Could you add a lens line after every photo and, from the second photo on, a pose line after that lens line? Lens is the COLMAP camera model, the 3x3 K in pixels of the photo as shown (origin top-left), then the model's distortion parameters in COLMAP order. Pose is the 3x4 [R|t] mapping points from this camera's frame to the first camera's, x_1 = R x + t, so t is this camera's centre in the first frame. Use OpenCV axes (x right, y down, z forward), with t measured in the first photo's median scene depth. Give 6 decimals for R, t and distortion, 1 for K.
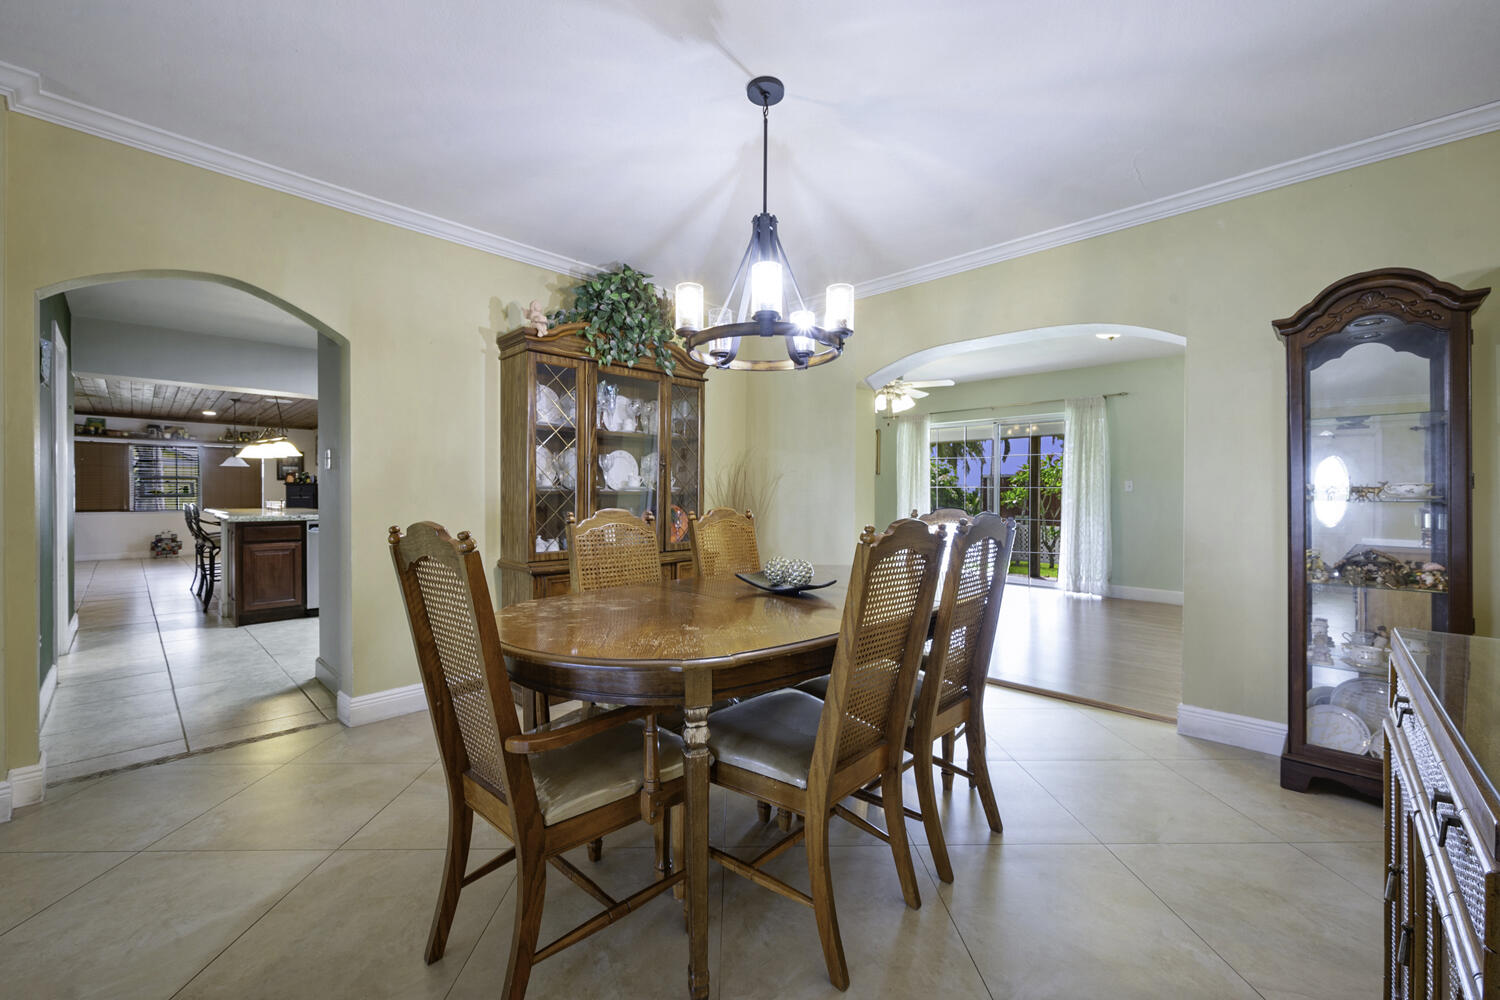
lens RADIAL K [[591.7, 0, 722.9], [0, 591.7, 495.5], [0, 0, 1]] dist [0.000089, -0.000477]
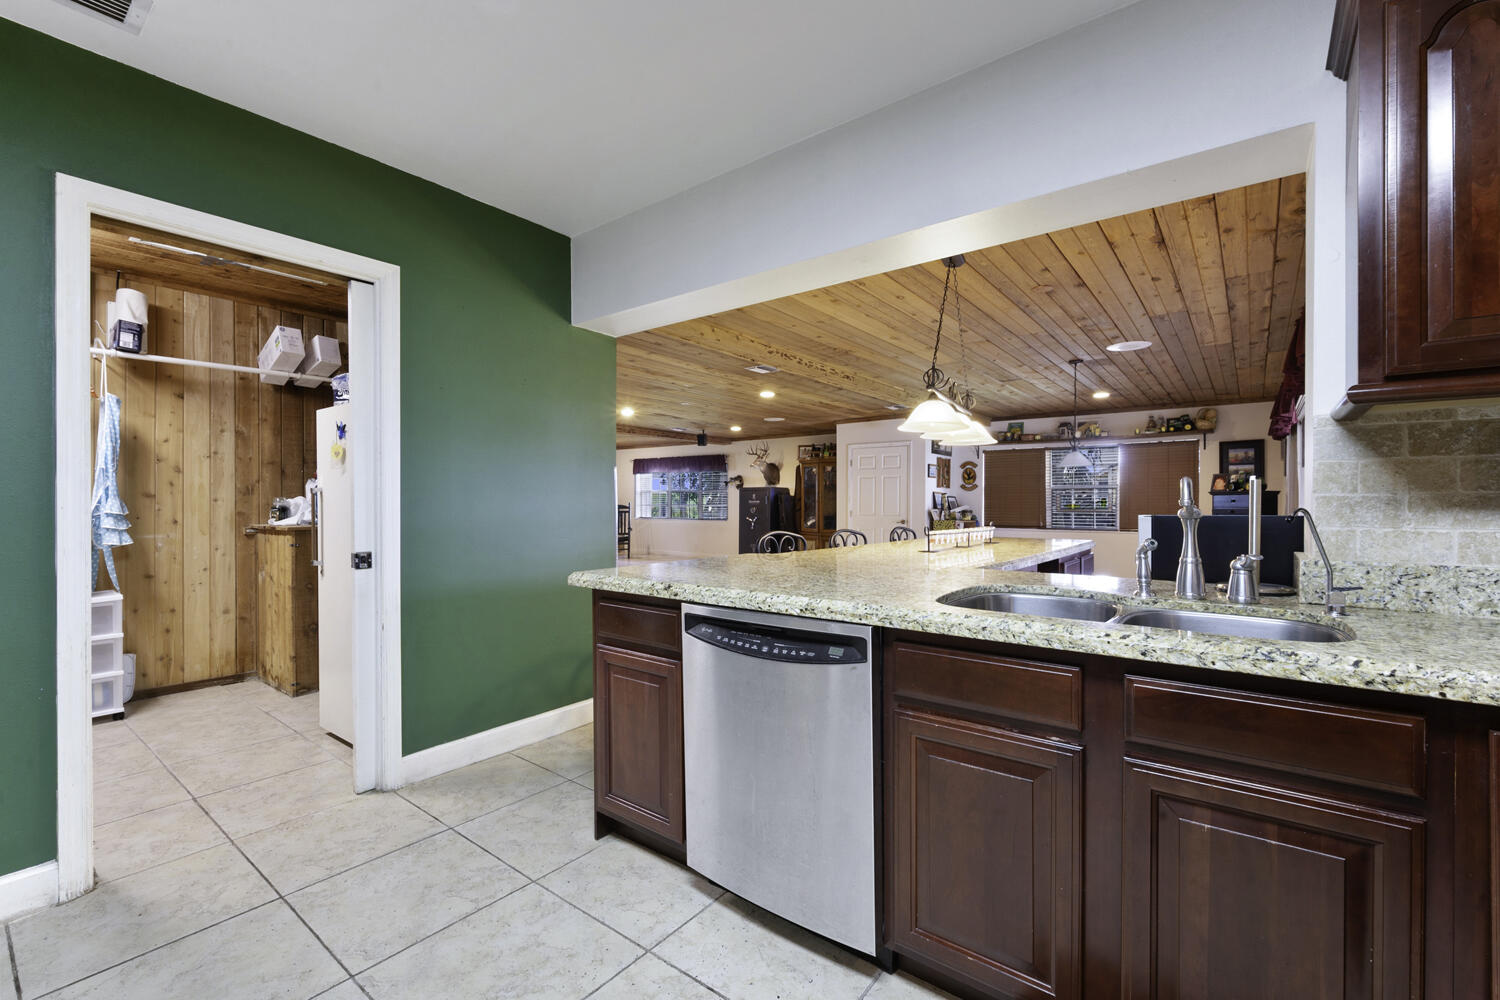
lens RADIAL K [[629.9, 0, 736.7], [0, 629.9, 509.3], [0, 0, 1]] dist [0.000484, 0.000571]
pose [[0.115981, 0.007563, -0.993223, -0.161491], [-0.003451, 0.999968, 0.007211, -0.005691], [0.993245, 0.002591, 0.116003, 0.460633]]
